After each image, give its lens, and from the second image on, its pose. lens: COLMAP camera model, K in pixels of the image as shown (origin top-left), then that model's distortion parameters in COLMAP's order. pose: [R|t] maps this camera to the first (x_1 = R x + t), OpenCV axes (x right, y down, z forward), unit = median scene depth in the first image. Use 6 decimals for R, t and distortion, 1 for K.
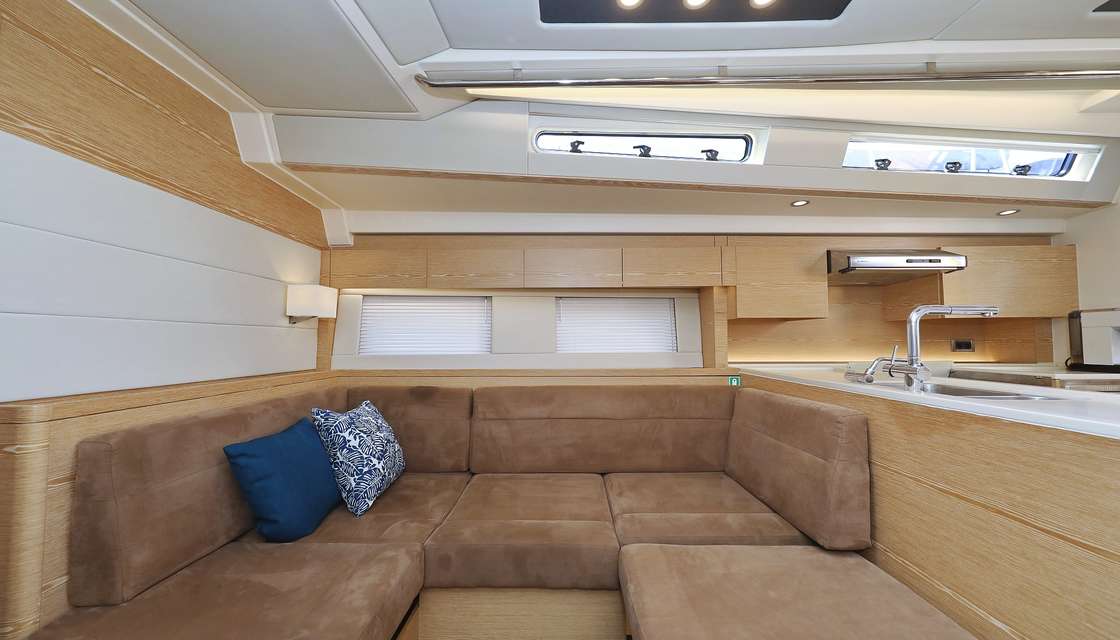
lens RADIAL K [[384.5, 0, 539.1], [0, 384.5, 319.0], [0, 0, 1]] dist [0.000691, -0.000071]
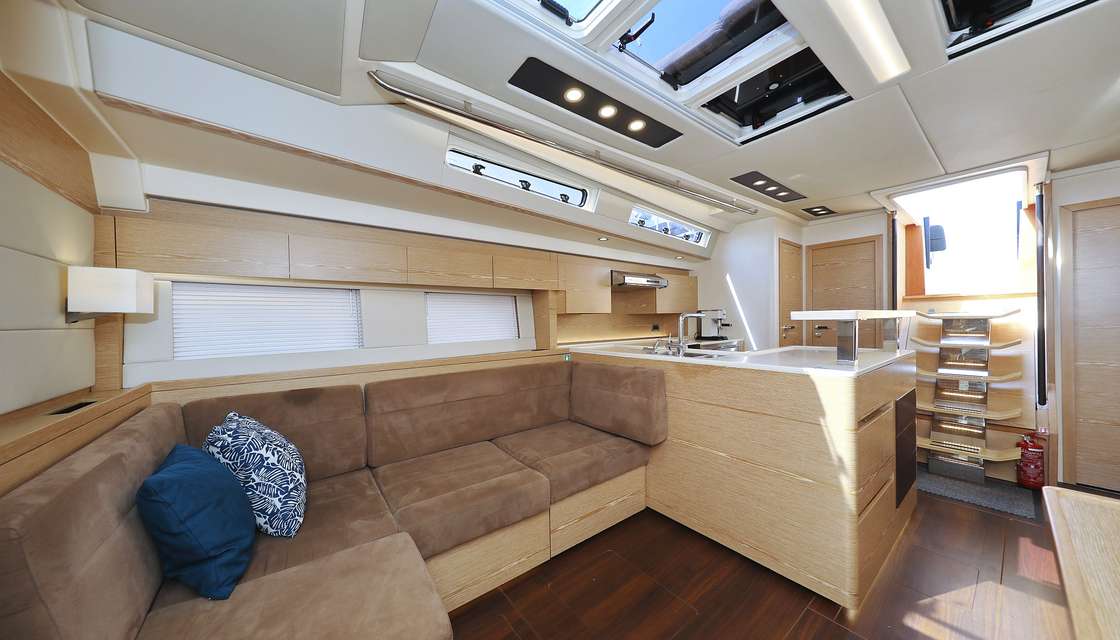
lens RADIAL K [[350.9, 0, 560.0], [0, 350.9, 320.0], [0, 0, 1]] dist [-0.000455, -0.000076]
pose [[0.790914, -0.010323, 0.611840, -0.341849], [-0.017150, 0.999091, 0.039026, -0.032207], [-0.611687, -0.041359, 0.790018, -0.016568]]
